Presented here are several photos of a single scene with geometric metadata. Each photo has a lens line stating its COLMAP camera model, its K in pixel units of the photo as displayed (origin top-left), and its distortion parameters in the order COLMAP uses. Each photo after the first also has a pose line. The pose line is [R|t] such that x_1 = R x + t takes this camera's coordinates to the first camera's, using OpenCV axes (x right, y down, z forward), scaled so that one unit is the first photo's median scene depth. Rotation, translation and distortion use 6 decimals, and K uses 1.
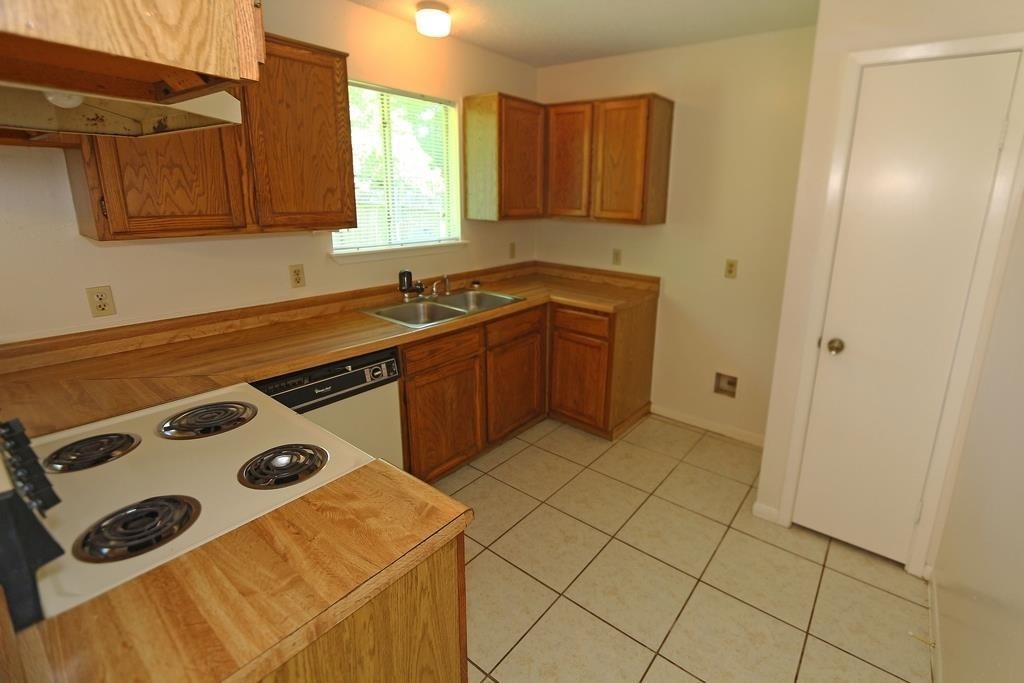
lens RADIAL K [[480.5, 0, 559.9], [0, 480.5, 309.2], [0, 0, 1]] dist [-0.014698, 0.001730]
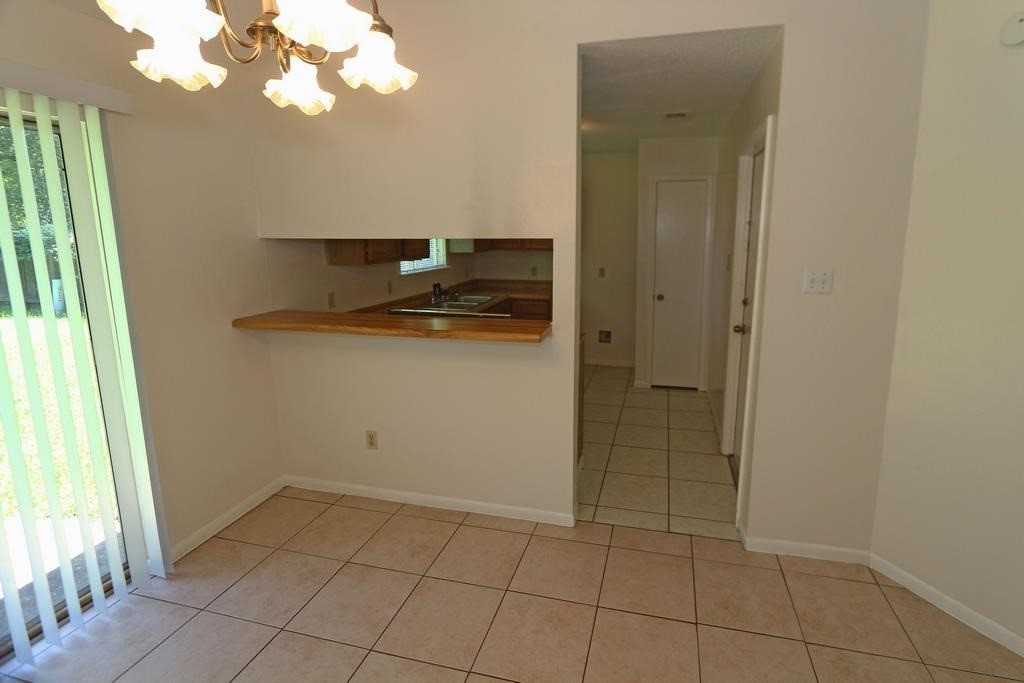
lens RADIAL K [[480.5, 0, 559.9], [0, 480.5, 309.2], [0, 0, 1]] dist [-0.014698, 0.001730]
pose [[0.920837, -0.089037, 0.379647, -0.506899], [0.116288, 0.991986, -0.049411, 0.129331], [-0.372205, 0.089648, 0.923811, -0.641564]]
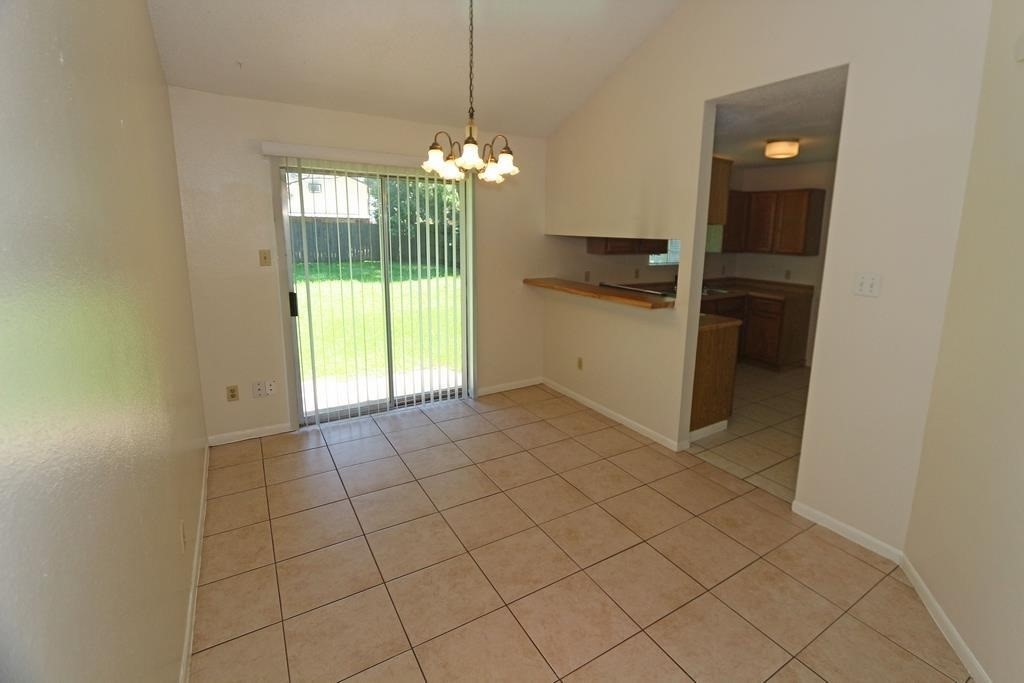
lens RADIAL K [[474.2, 0, 538.3], [0, 474.2, 311.2], [0, 0, 1]] dist [-0.020464, 0.000417]
pose [[0.930160, 0.056086, -0.362845, -0.110629], [-0.083292, 0.994732, -0.059761, 0.231186], [0.357581, 0.085810, 0.929931, -1.042944]]
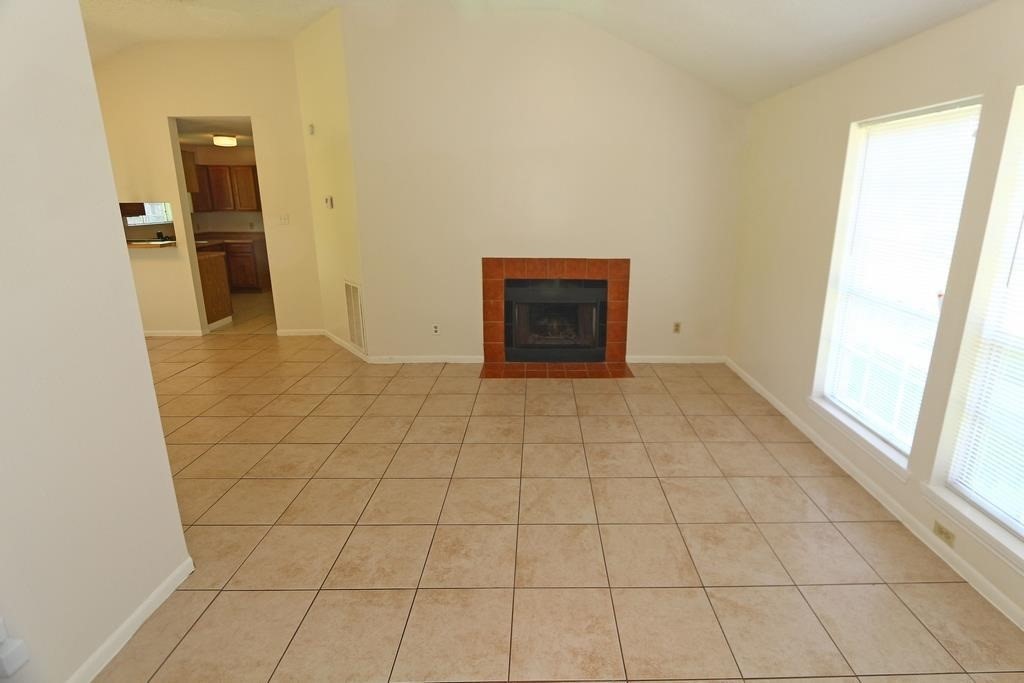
lens RADIAL K [[480.5, 0, 559.9], [0, 480.5, 309.2], [0, 0, 1]] dist [-0.014698, 0.001730]
pose [[0.786675, -0.161895, 0.595762, -0.188685], [0.160305, 0.985471, 0.056120, 0.486730], [-0.596191, 0.051355, 0.801198, -2.139504]]
